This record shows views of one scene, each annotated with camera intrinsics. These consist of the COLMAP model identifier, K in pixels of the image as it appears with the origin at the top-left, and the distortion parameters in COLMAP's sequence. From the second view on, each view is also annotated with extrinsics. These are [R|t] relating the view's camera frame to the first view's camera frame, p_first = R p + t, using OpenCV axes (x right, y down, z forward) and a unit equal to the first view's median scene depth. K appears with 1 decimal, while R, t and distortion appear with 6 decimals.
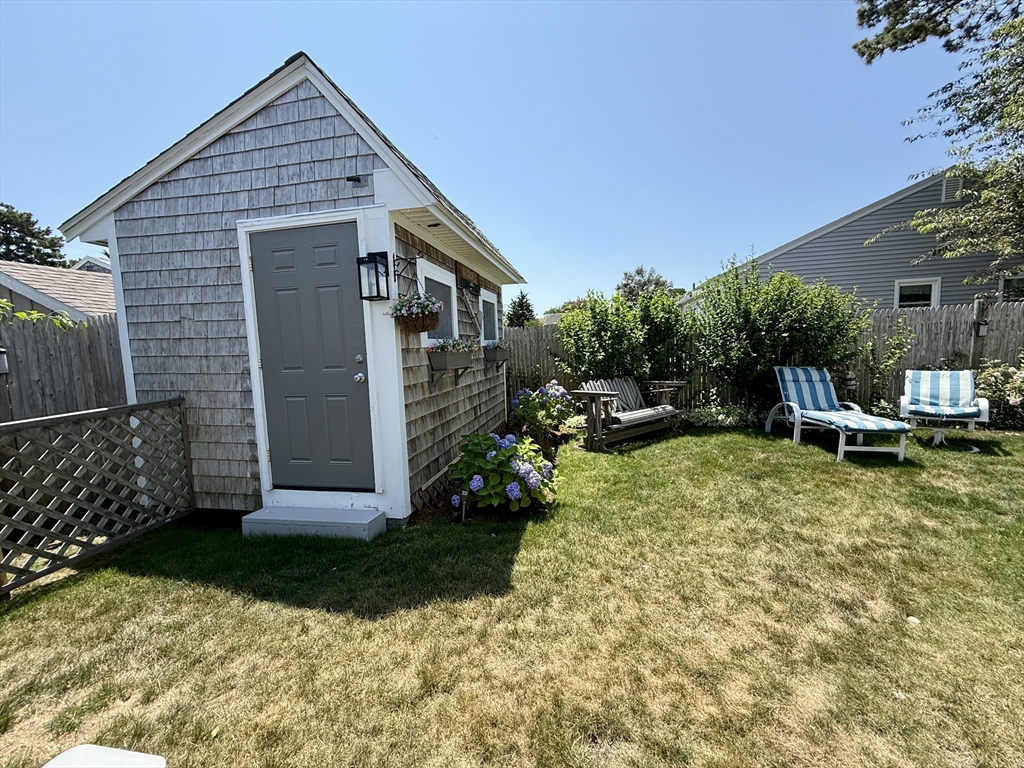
lens RADIAL K [[413.0, 0, 511.1], [0, 413.0, 381.9], [0, 0, 1]] dist [0.010167, 0.000079]
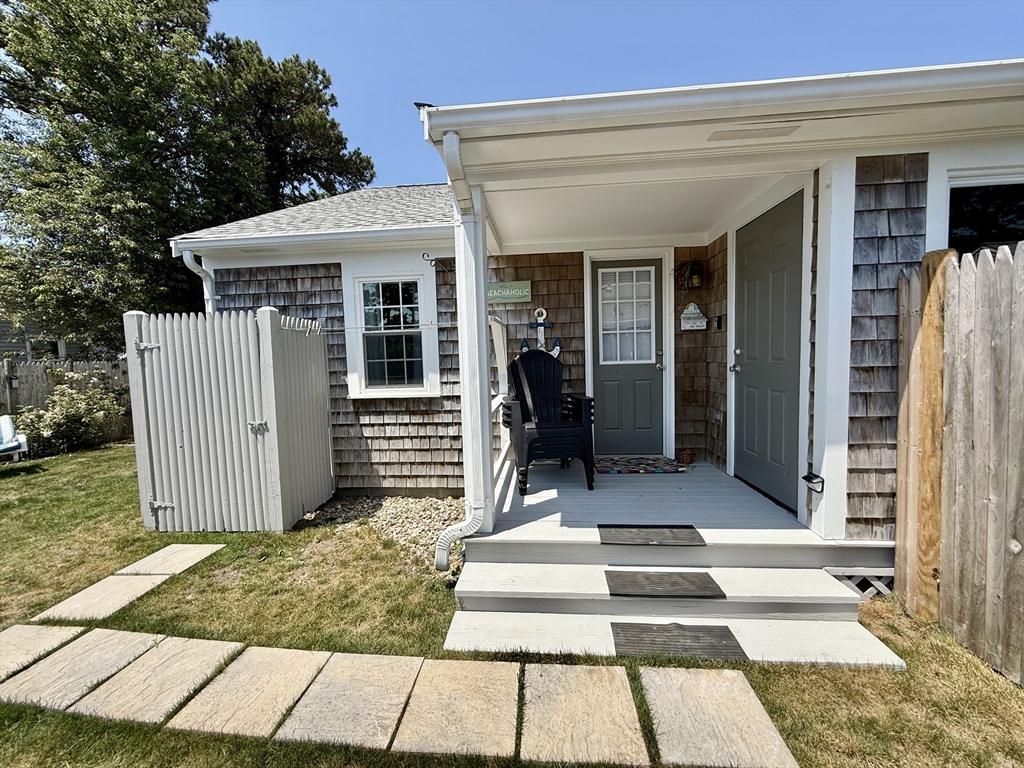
lens RADIAL K [[413.0, 0, 513.5], [0, 413.0, 383.0], [0, 0, 1]] dist [0.010167, 0.000079]
pose [[-0.129440, -0.021911, 0.991345, -0.354161], [0.132916, 0.990350, 0.039244, 0.028257], [-0.982639, 0.136845, -0.125279, -0.354505]]
